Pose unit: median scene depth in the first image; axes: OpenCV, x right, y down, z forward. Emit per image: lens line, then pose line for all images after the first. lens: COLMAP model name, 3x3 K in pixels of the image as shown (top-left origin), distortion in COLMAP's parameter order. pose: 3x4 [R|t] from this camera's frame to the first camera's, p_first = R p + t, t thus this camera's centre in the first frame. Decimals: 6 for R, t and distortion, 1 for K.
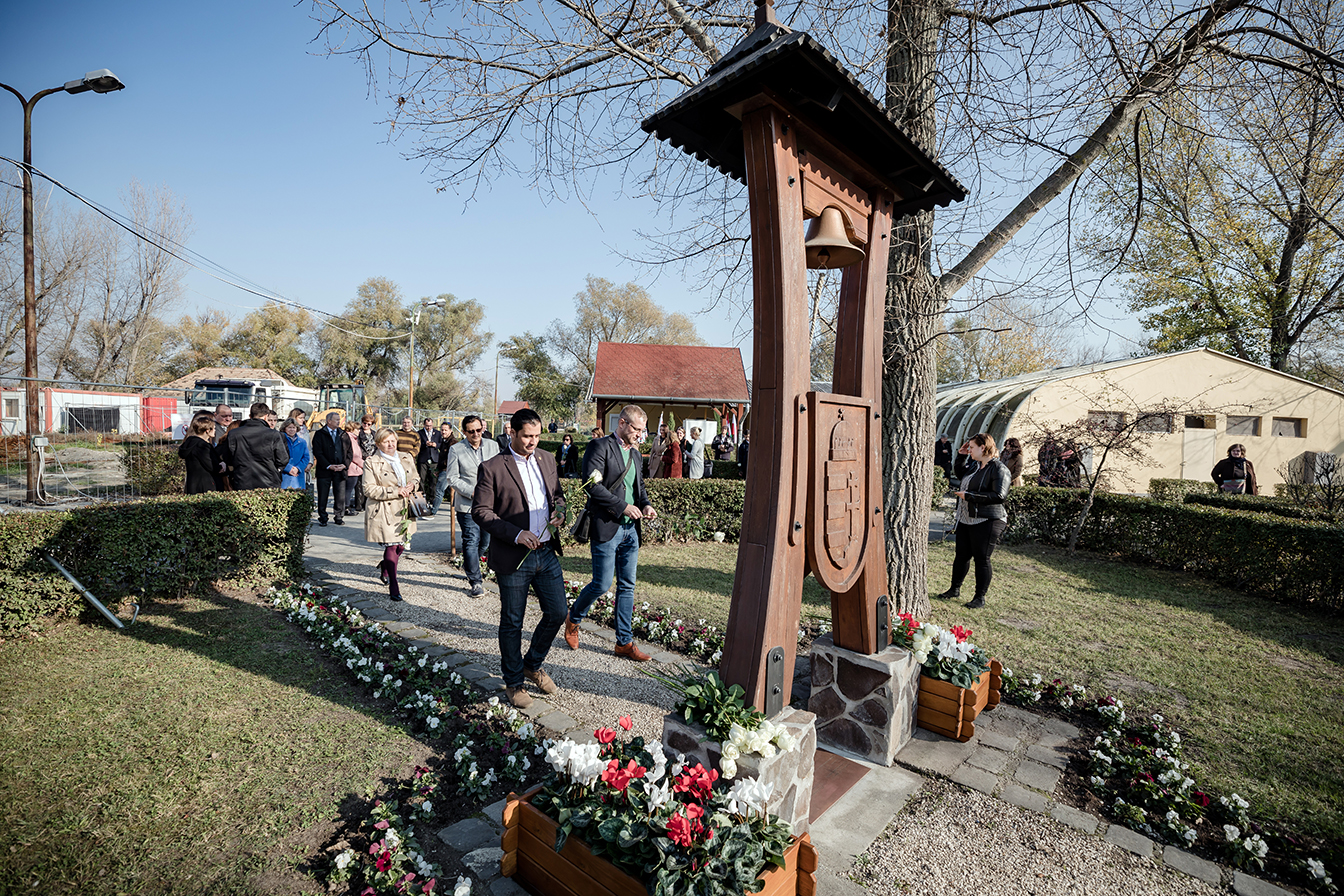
lens RADIAL K [[611.1, 0, 676.2], [0, 611.1, 449.1], [0, 0, 1]] dist [-0.042712, 0.013346]
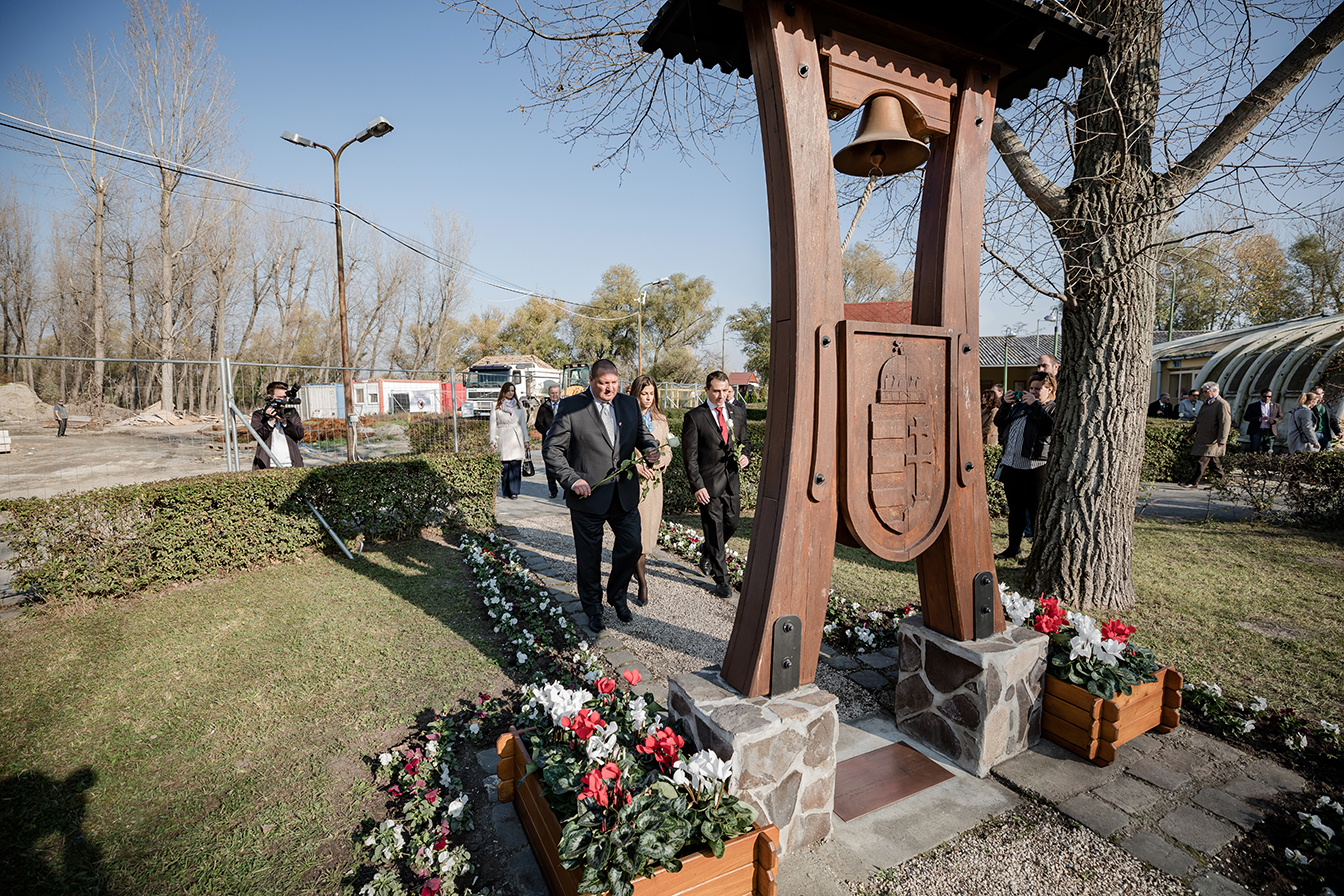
lens RADIAL K [[611.1, 0, 676.2], [0, 611.1, 449.1], [0, 0, 1]] dist [-0.042712, 0.013346]
pose [[0.928850, -0.002321, -0.370448, 0.228600], [0.020358, 0.998789, 0.044787, 0.028787], [0.369896, -0.049142, 0.927773, 0.091607]]
